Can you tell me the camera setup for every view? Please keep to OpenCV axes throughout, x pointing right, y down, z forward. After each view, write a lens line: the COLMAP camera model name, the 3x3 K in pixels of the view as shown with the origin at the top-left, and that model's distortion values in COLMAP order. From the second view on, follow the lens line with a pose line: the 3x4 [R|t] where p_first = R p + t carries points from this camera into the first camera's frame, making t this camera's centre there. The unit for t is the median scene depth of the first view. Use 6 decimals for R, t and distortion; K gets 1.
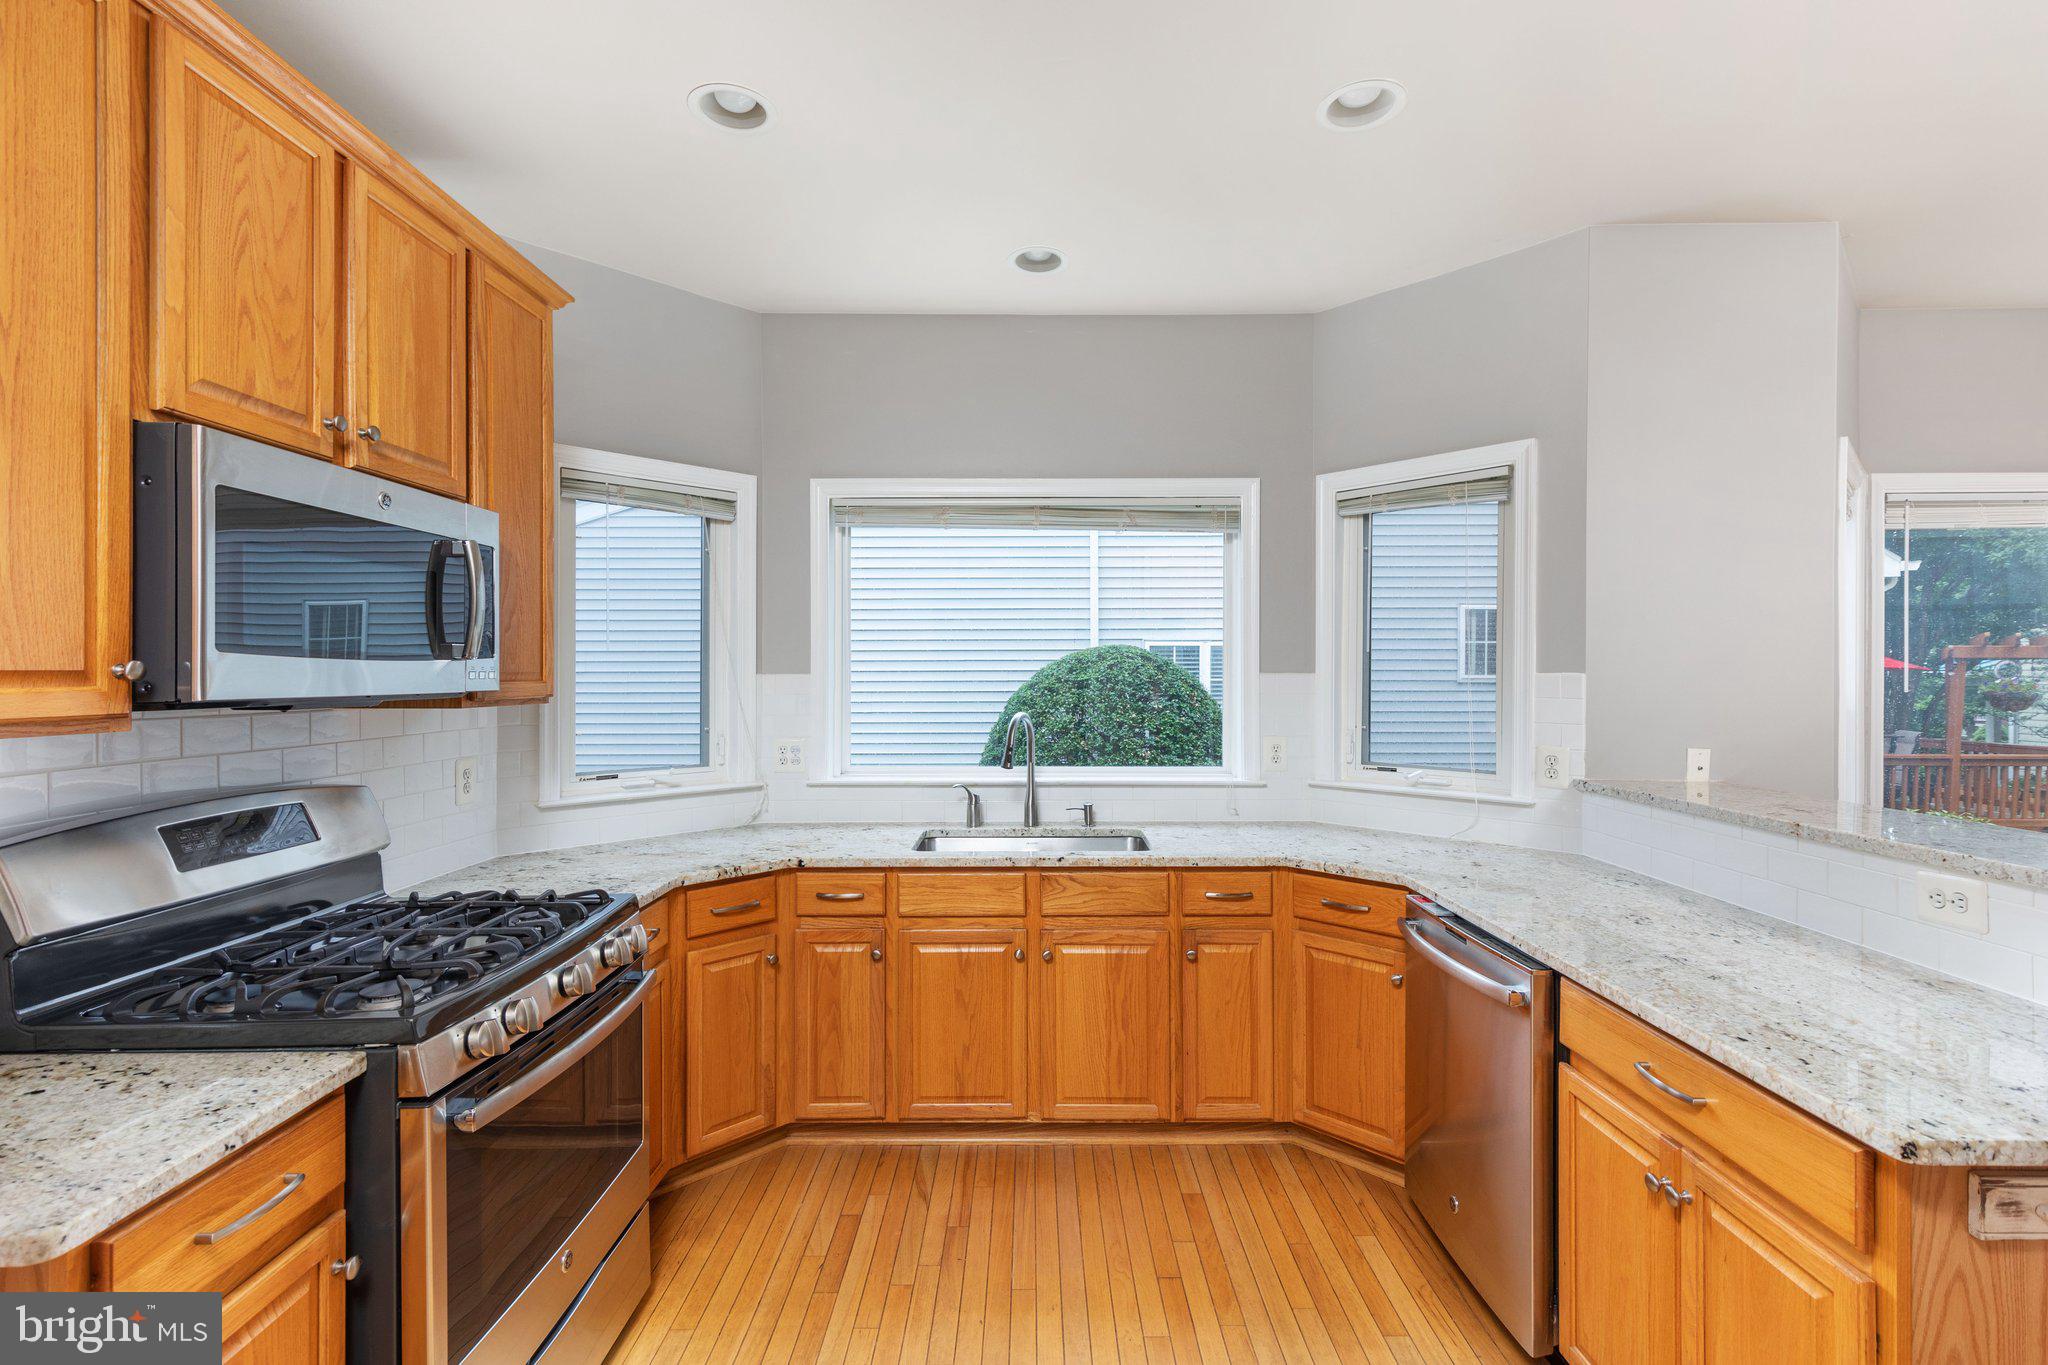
lens RADIAL K [[924.0, 0, 1024.5], [0, 924.0, 679.0], [0, 0, 1]] dist [-0.000071, -0.000084]
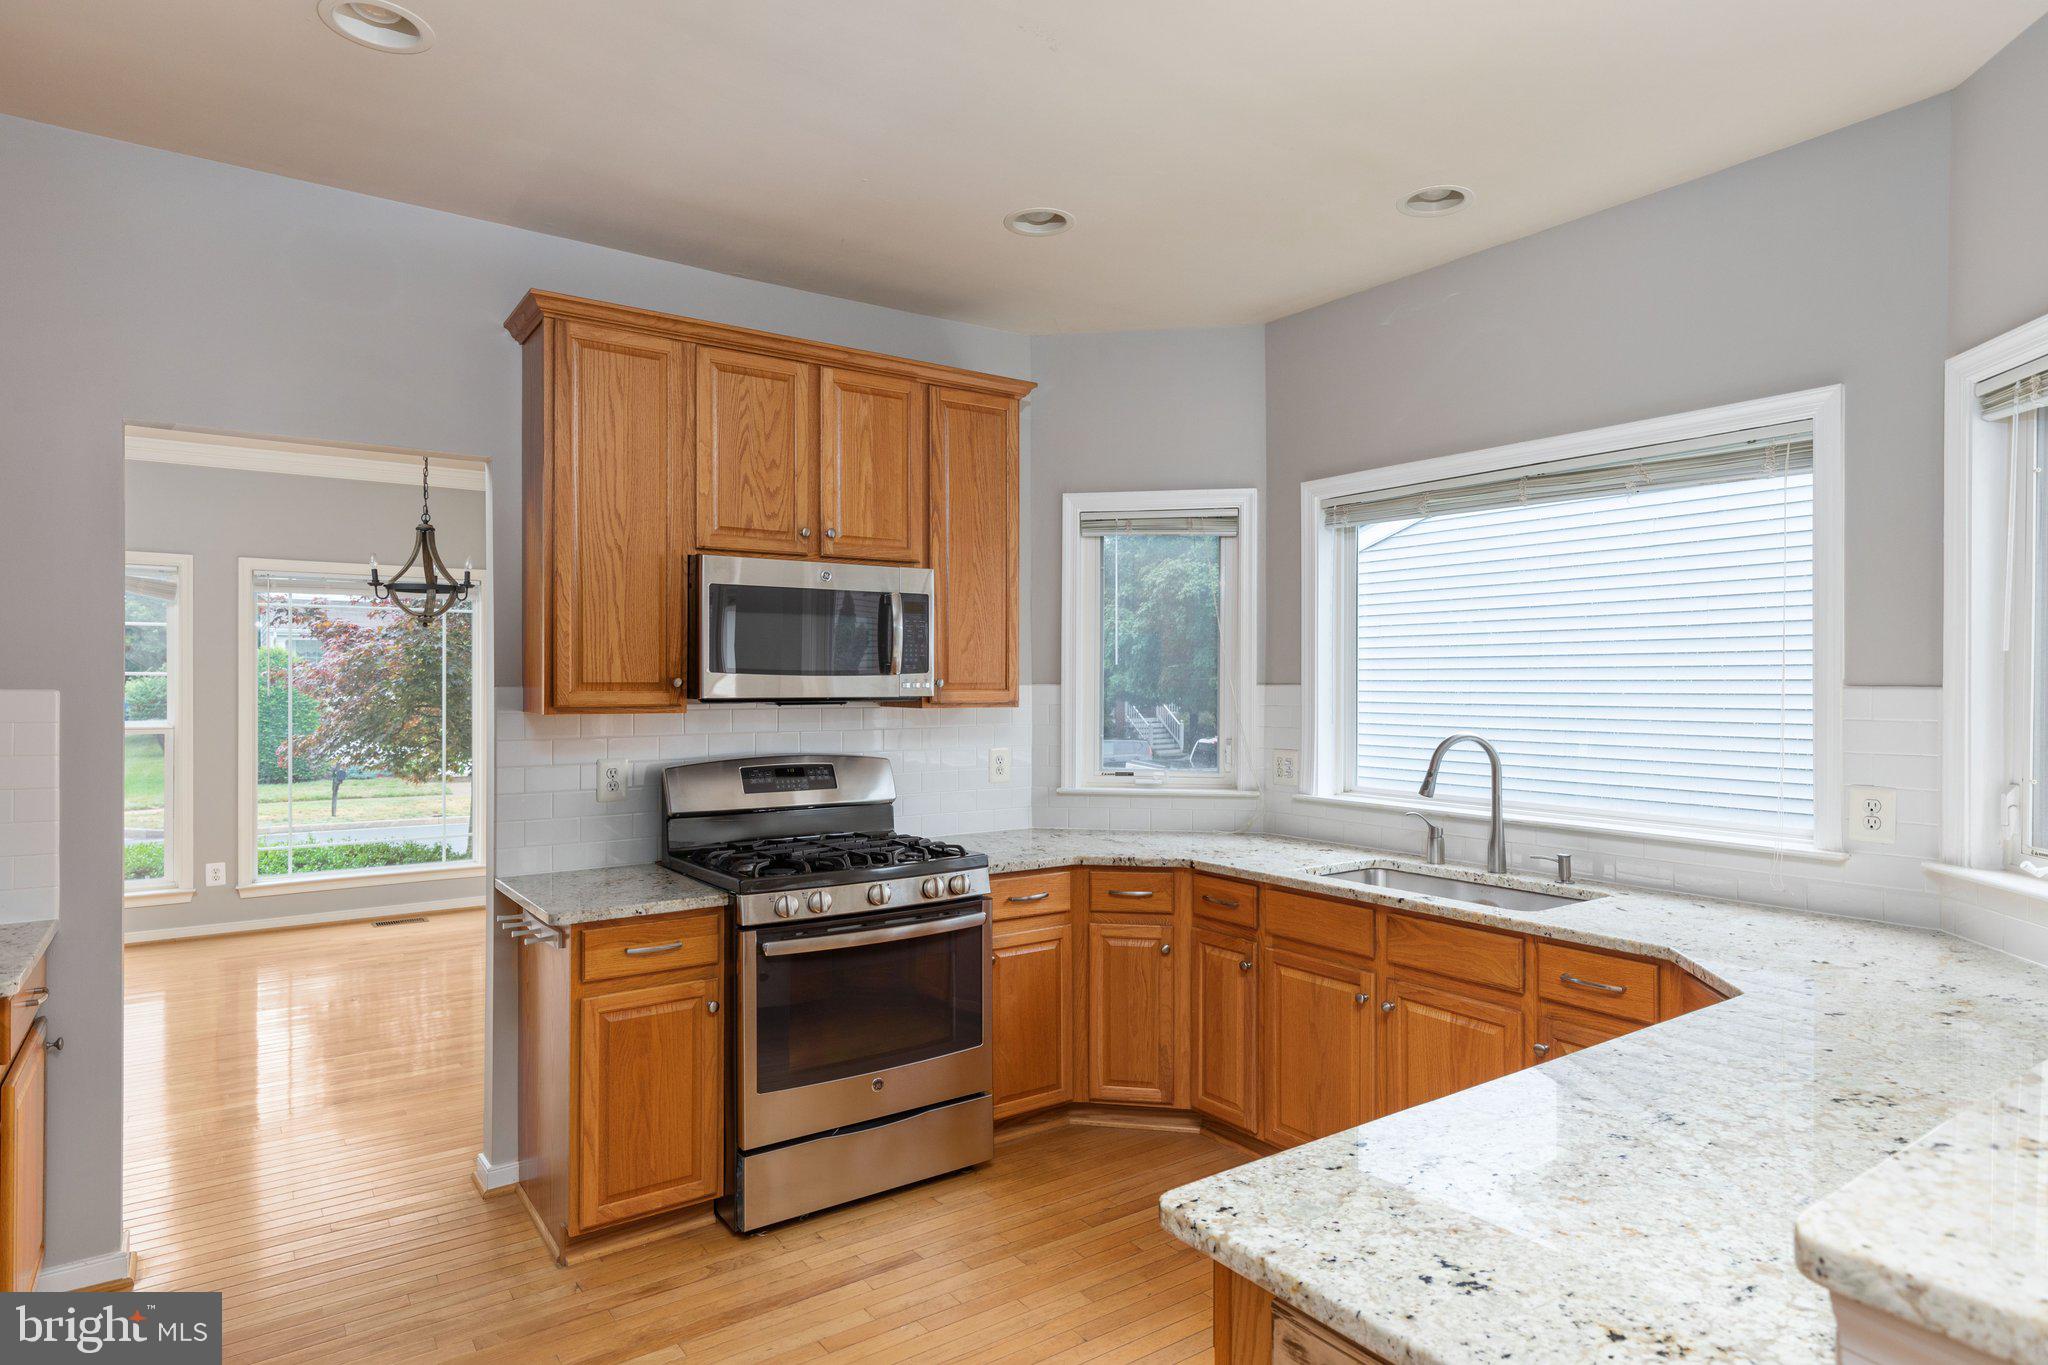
lens RADIAL K [[1144.8, 0, 1024.0], [0, 1144.8, 682.5], [0, 0, 1]] dist [0.018241, -0.000091]
pose [[0.578254, 0.003907, -0.815848, 0.824036], [-0.006984, 0.999976, -0.000161, -0.007919], [0.815827, 0.005791, 0.578267, 0.098726]]
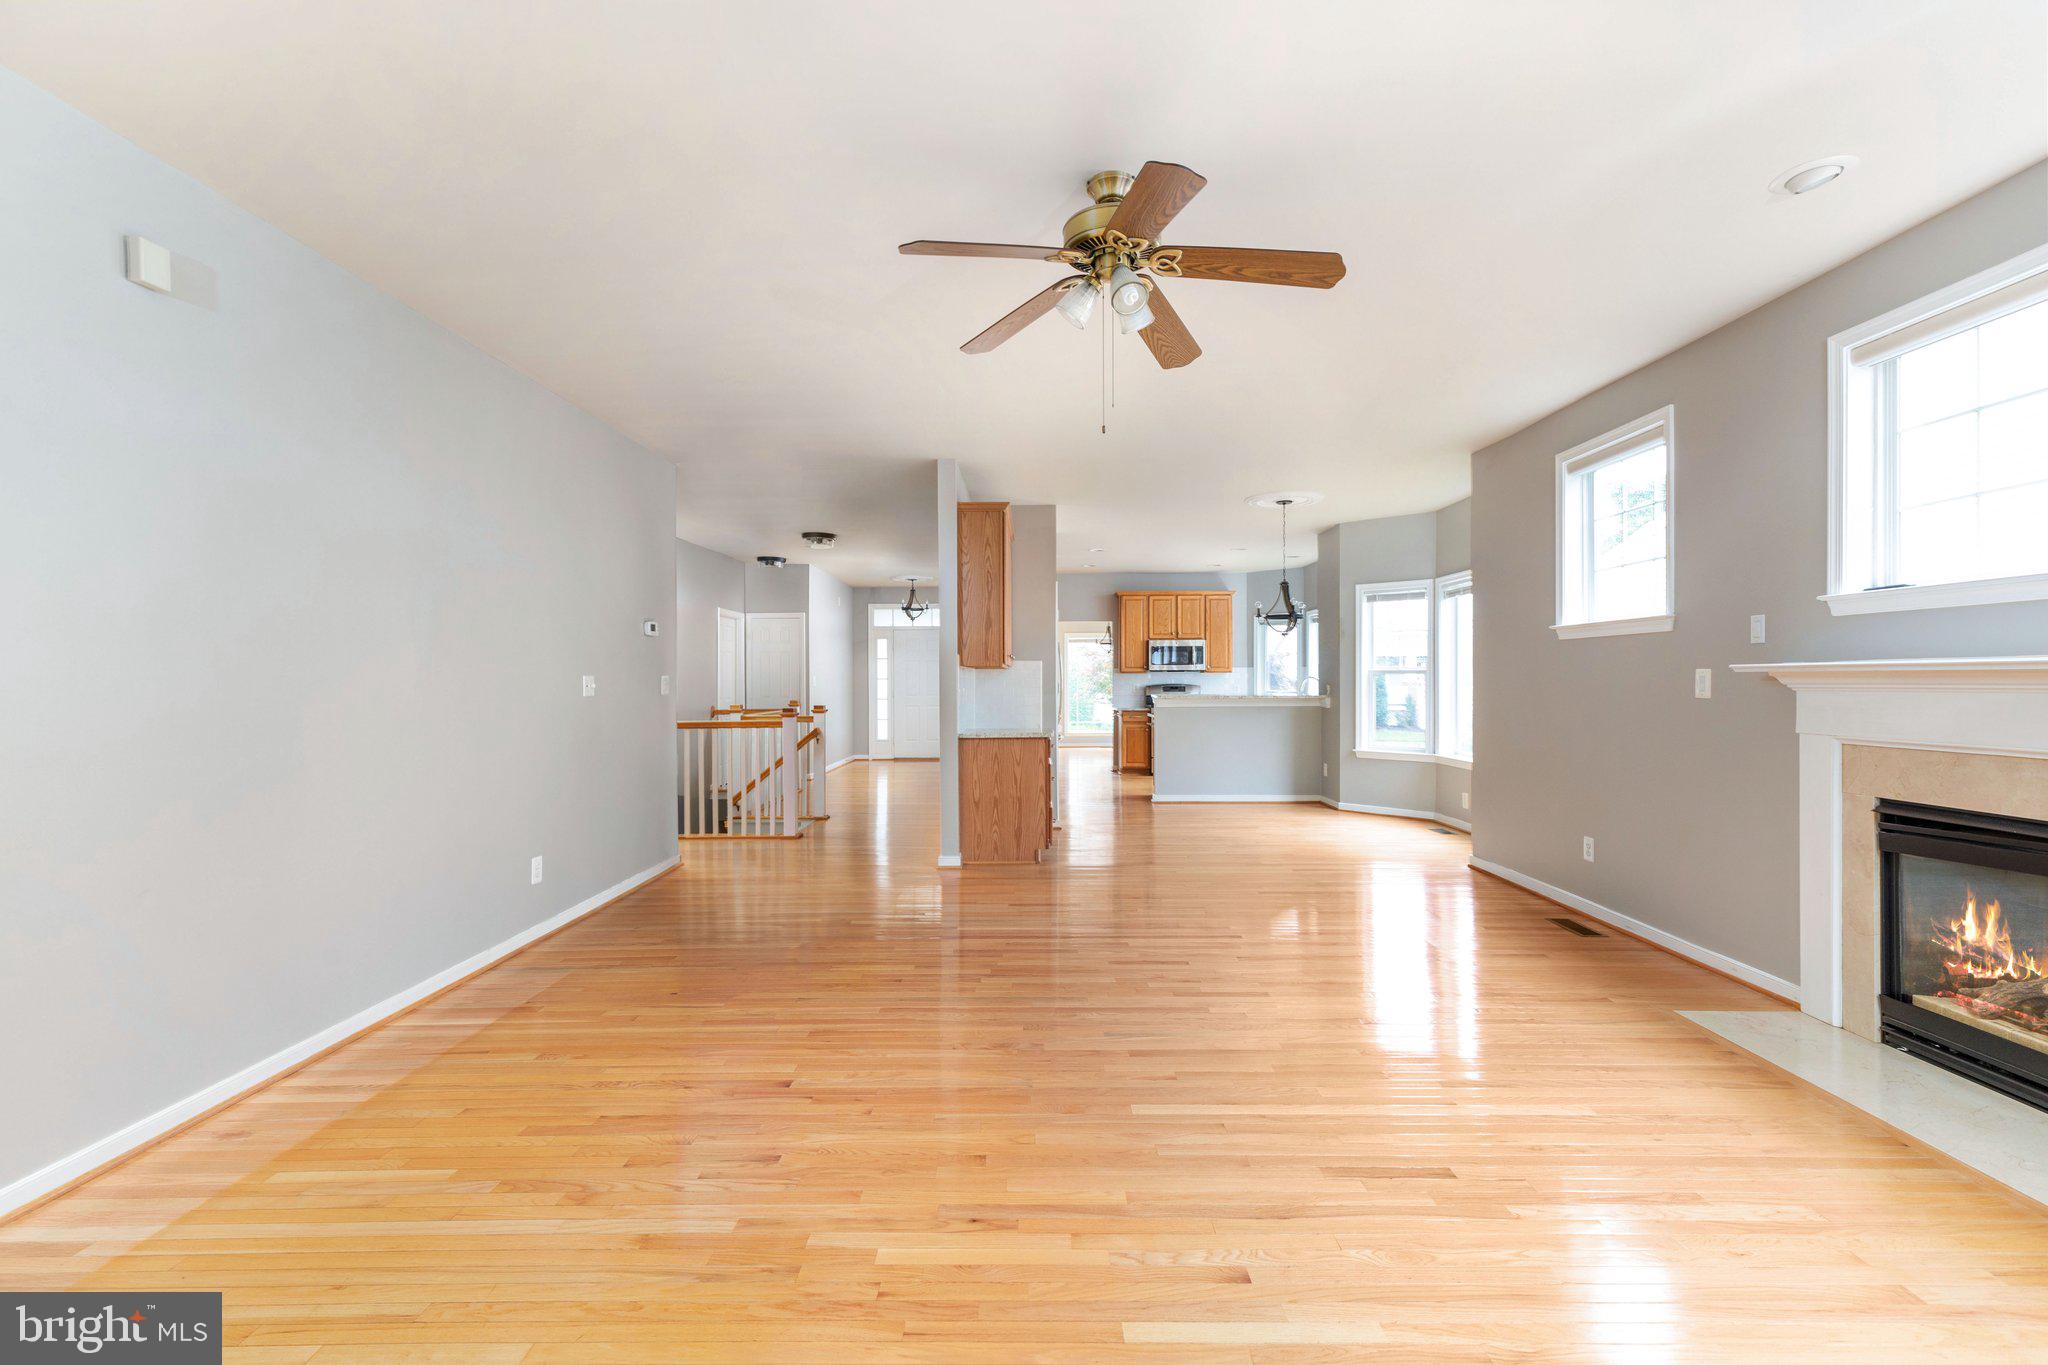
lens RADIAL K [[924.0, 0, 1024.5], [0, 924.0, 679.0], [0, 0, 1]] dist [-0.000071, -0.000084]
pose [[-0.004925, 0.002177, -0.999986, 4.794368], [-0.003480, 0.999992, 0.002194, 0.055904], [0.999982, 0.003490, -0.004918, -0.114773]]
